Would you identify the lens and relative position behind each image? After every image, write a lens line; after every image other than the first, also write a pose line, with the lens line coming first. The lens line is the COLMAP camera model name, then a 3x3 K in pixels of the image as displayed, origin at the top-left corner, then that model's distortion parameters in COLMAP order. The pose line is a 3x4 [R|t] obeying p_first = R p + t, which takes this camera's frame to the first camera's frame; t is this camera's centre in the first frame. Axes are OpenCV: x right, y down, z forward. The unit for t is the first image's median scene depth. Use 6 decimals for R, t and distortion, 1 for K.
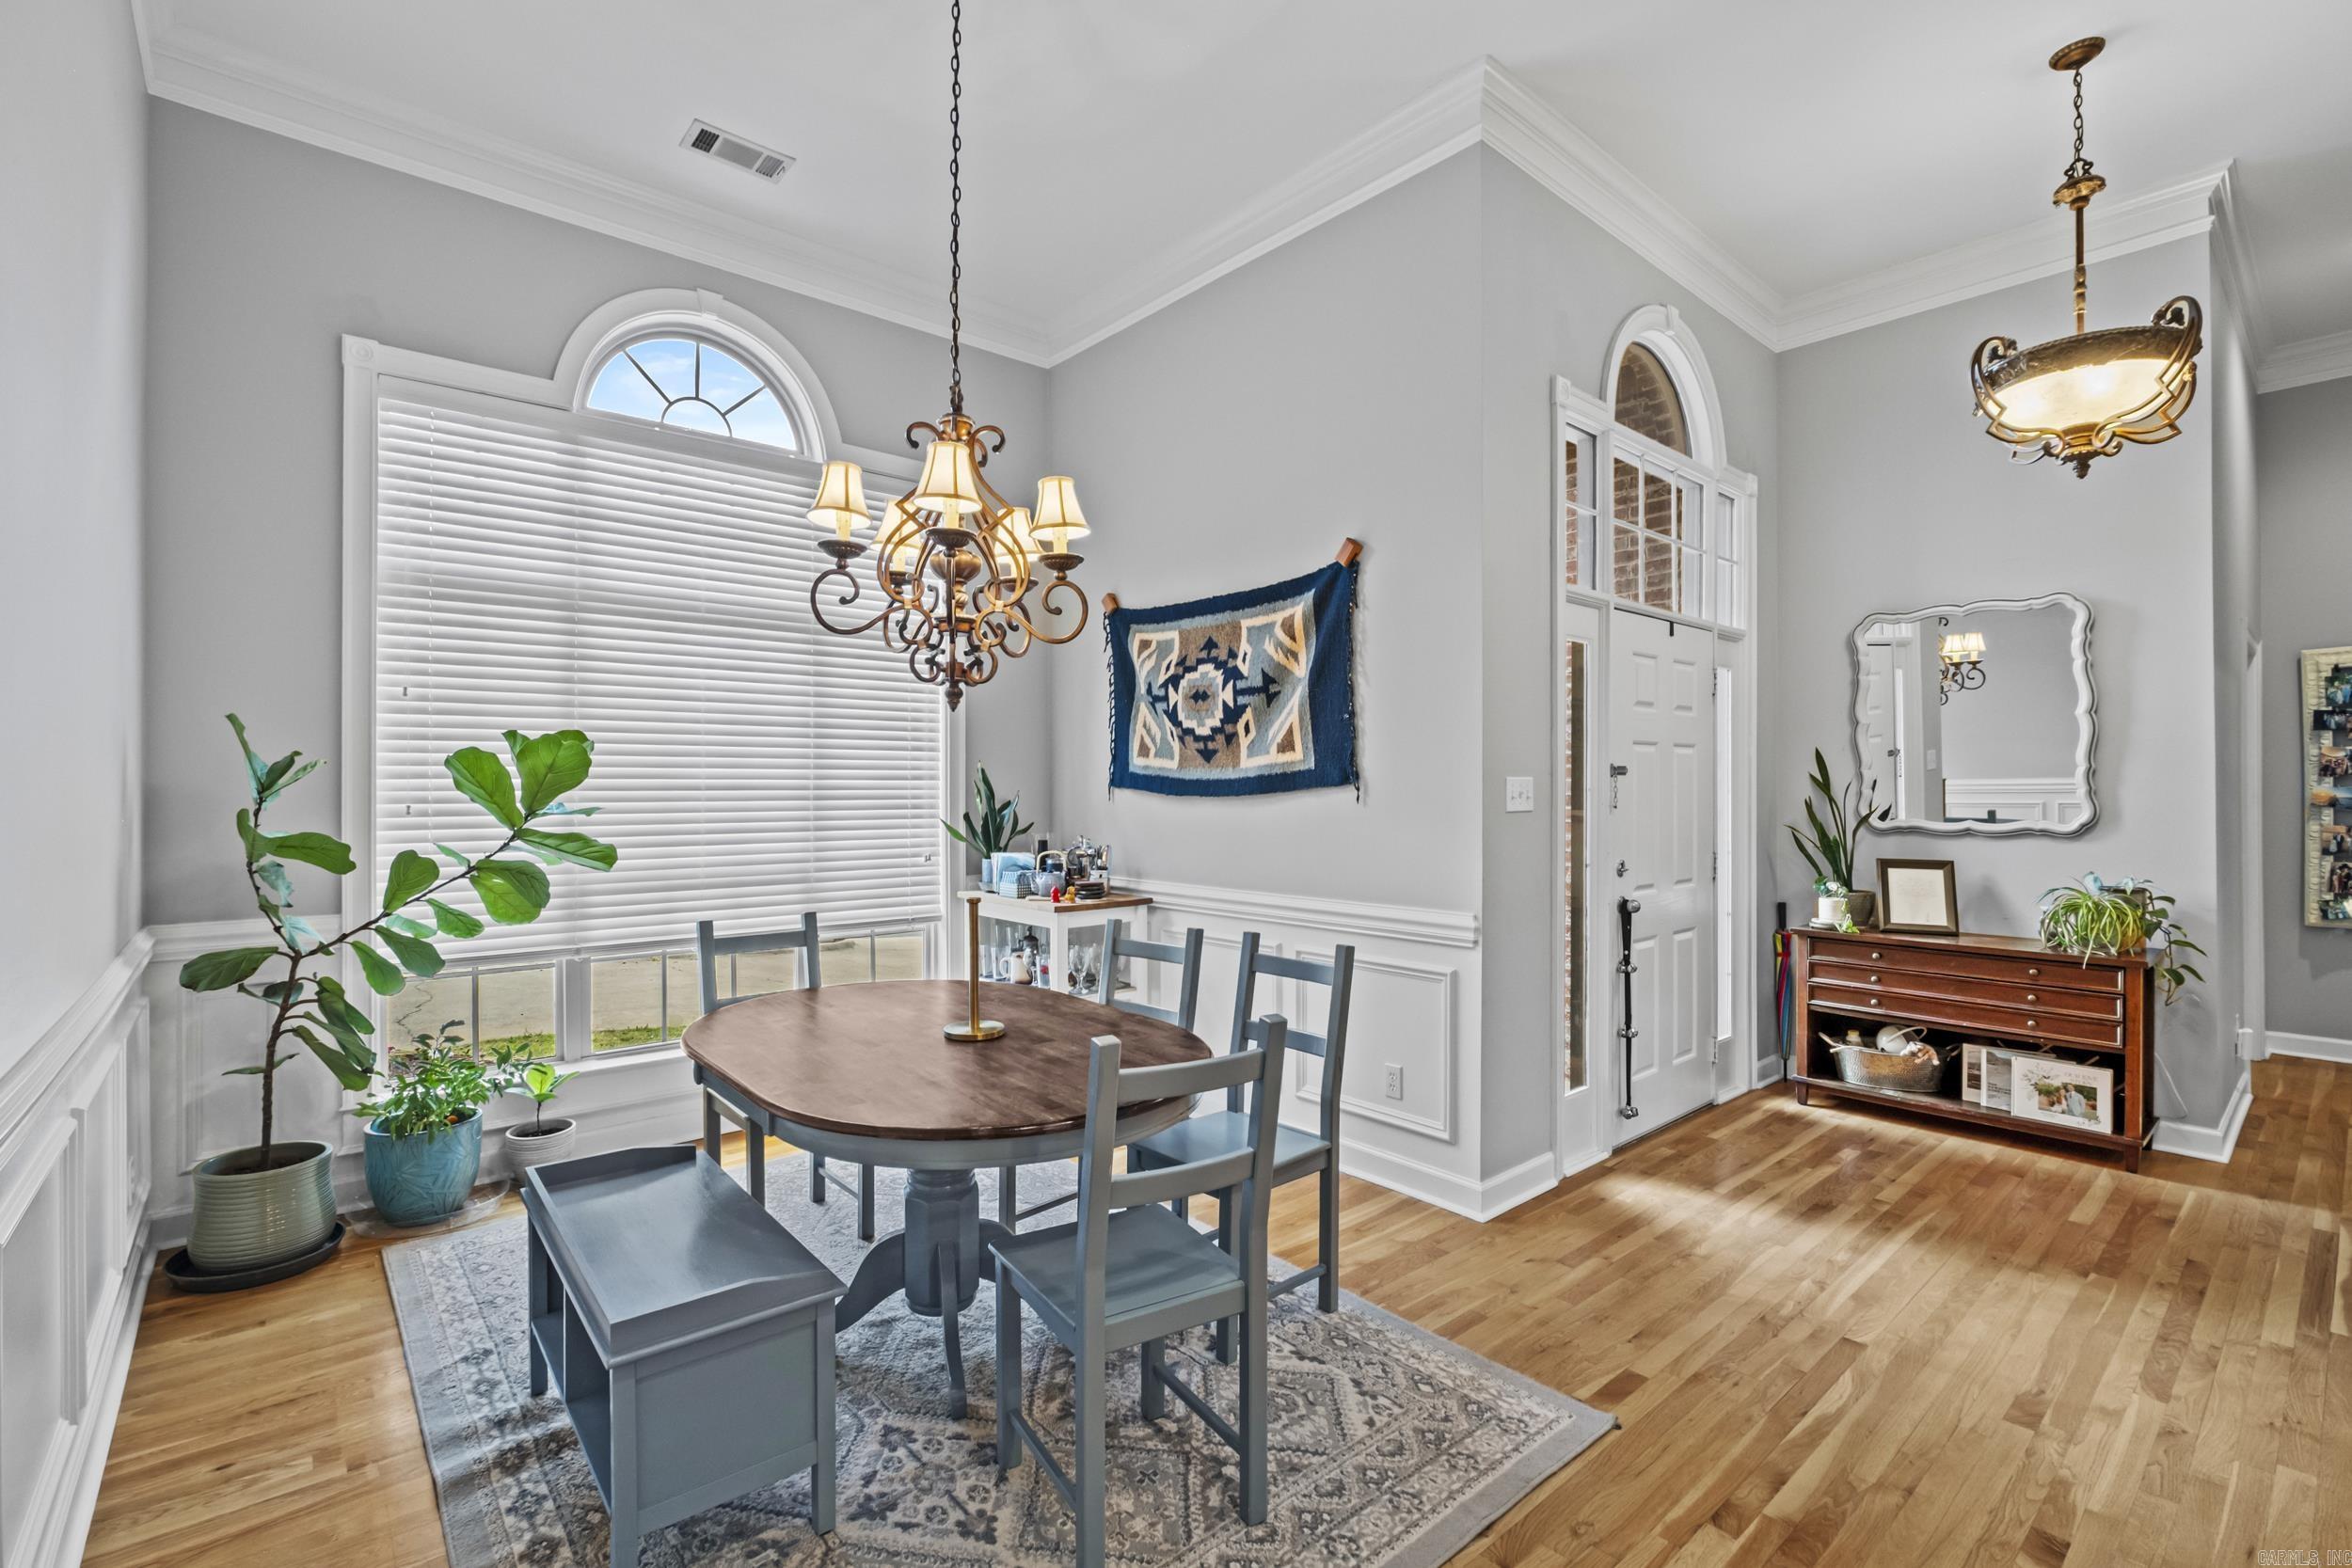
lens RADIAL K [[1037.2, 0, 1162.7], [0, 1037.2, 772.4], [0, 0, 1]] dist [-0.002700, -0.000311]
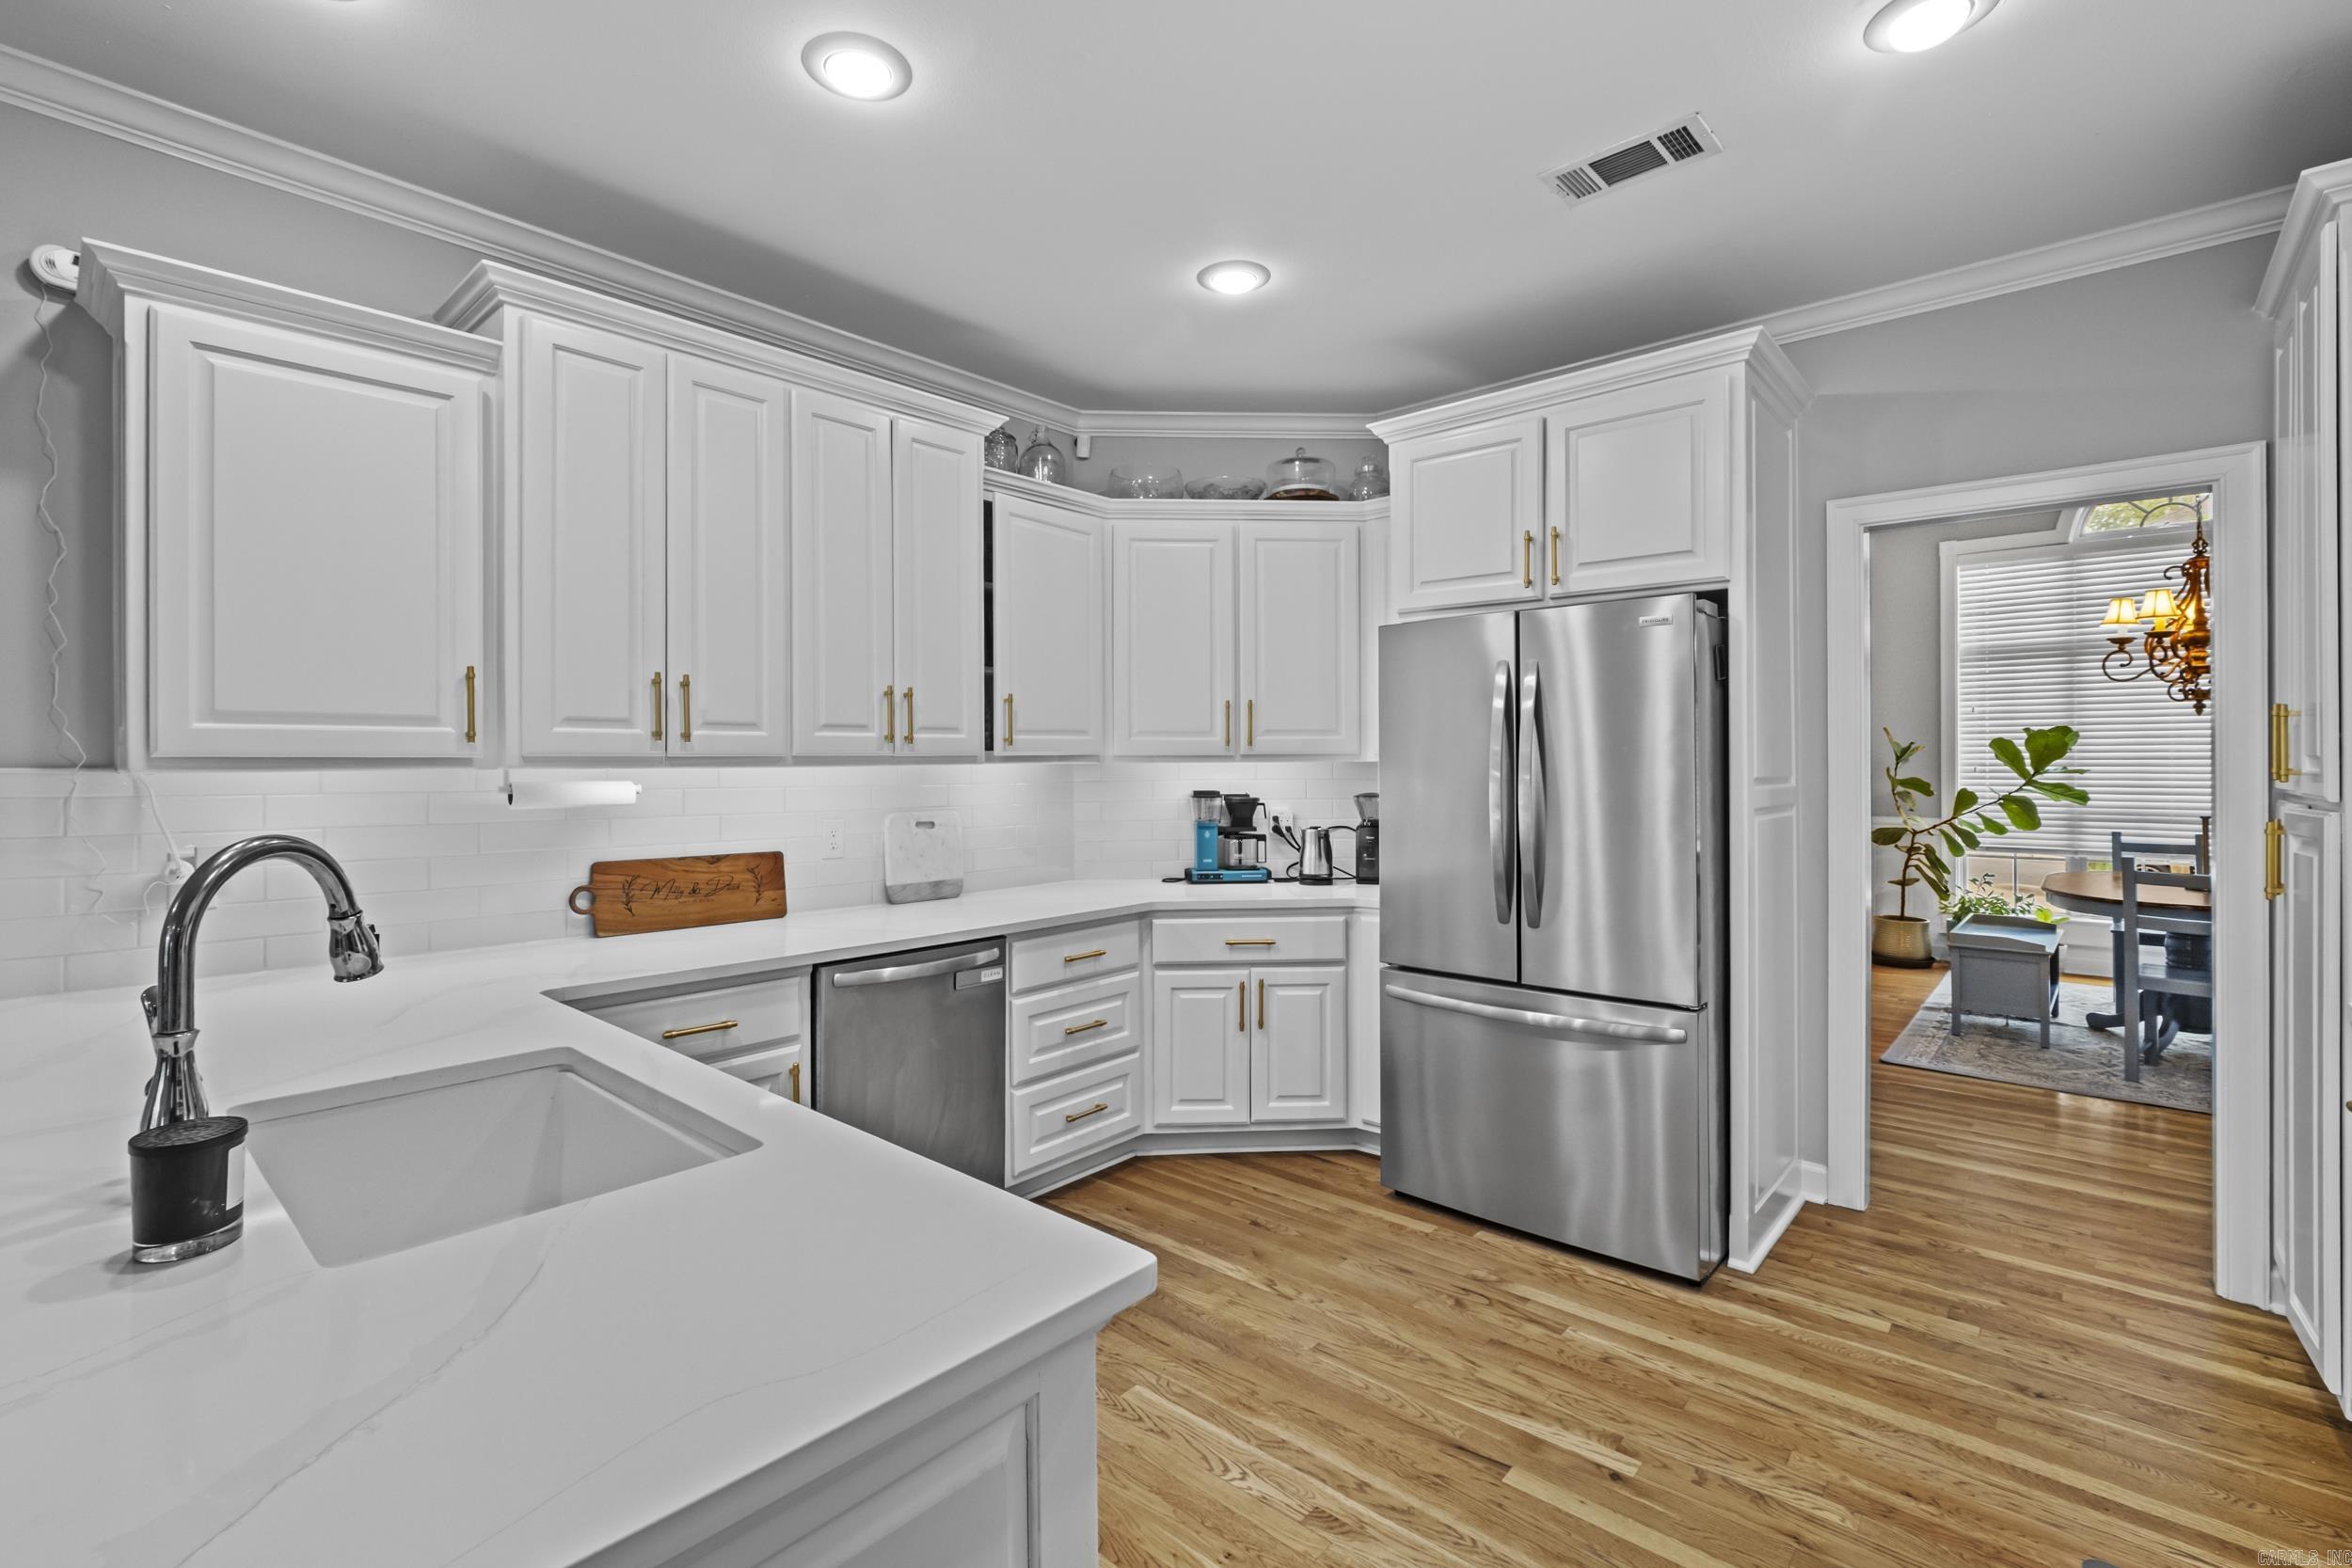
lens RADIAL K [[1062.3, 0, 1145.8], [0, 1062.3, 771.3], [0, 0, 1]] dist [-0.004232, -0.000521]
pose [[0.130457, 0.006724, -0.991431, 1.126629], [0.018438, 0.999788, 0.009207, -0.009155], [0.991282, -0.019481, 0.130306, -0.877493]]
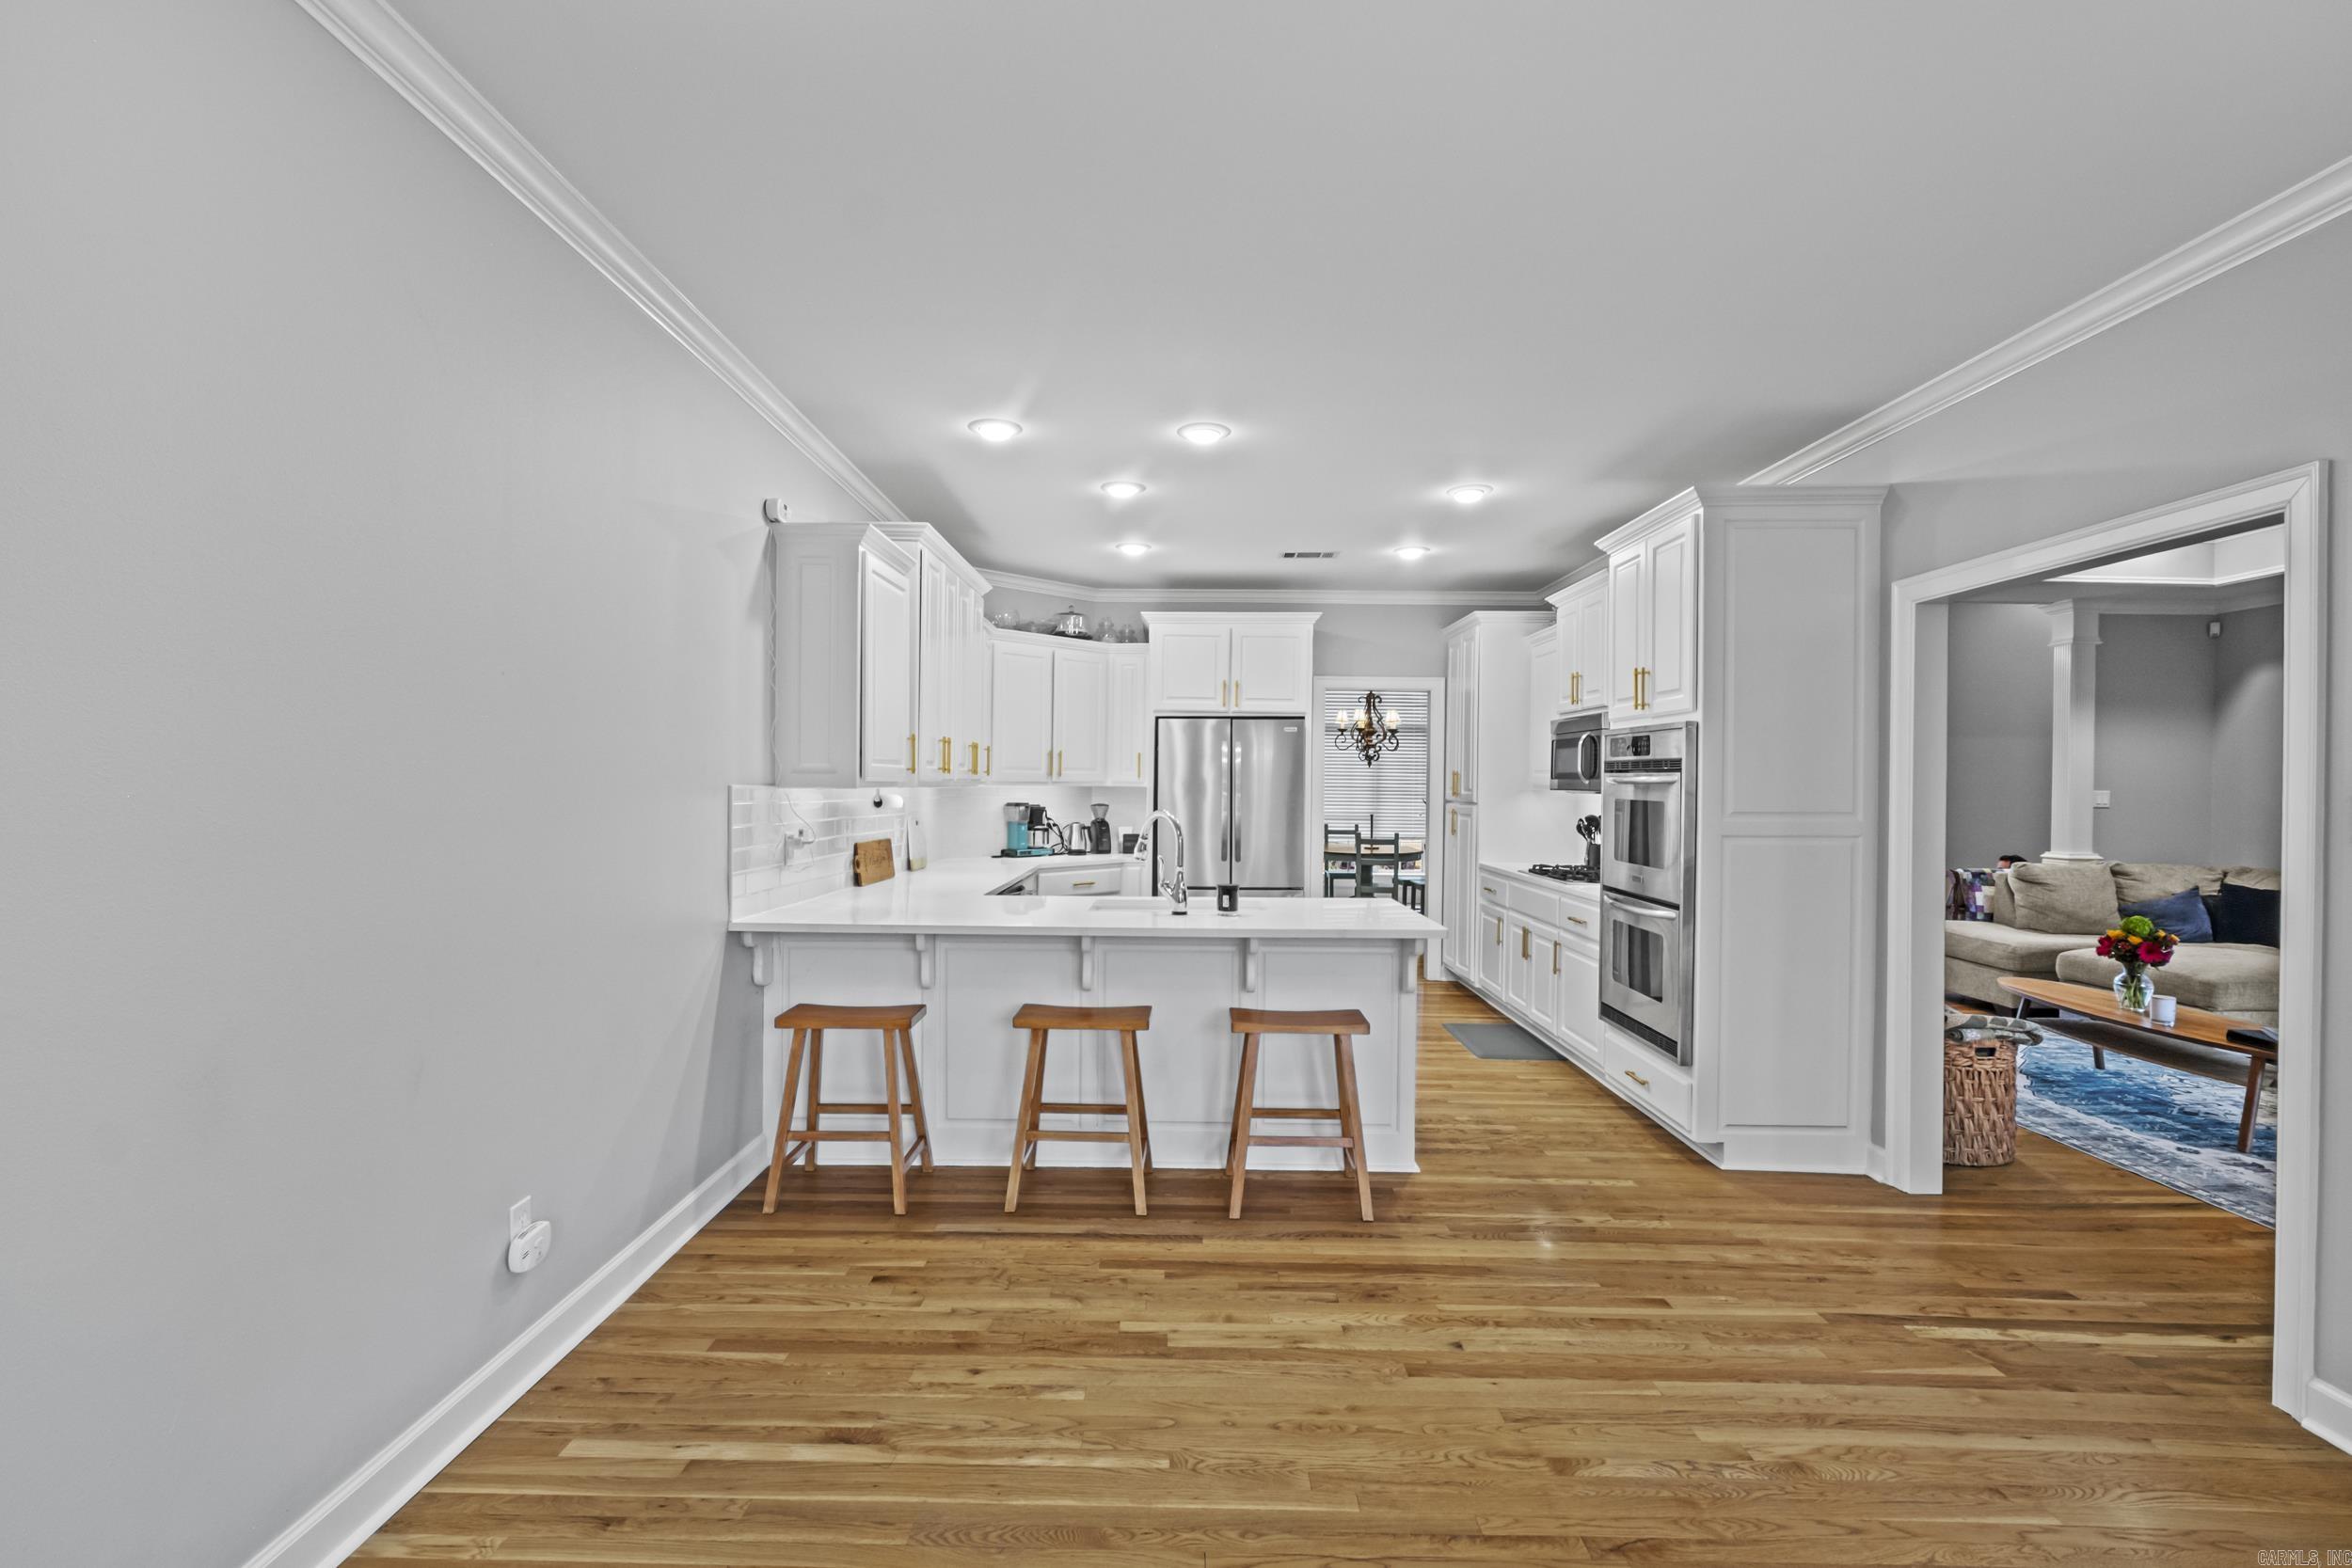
lens RADIAL K [[1042.4, 0, 1172.2], [0, 1042.4, 809.9], [0, 0, 1]] dist [-0.014703, -0.000050]
pose [[0.747831, 0.021694, -0.663535, 1.494450], [0.001555, 0.999406, 0.034428, -0.028443], [0.663887, -0.026779, 0.747353, -1.995966]]
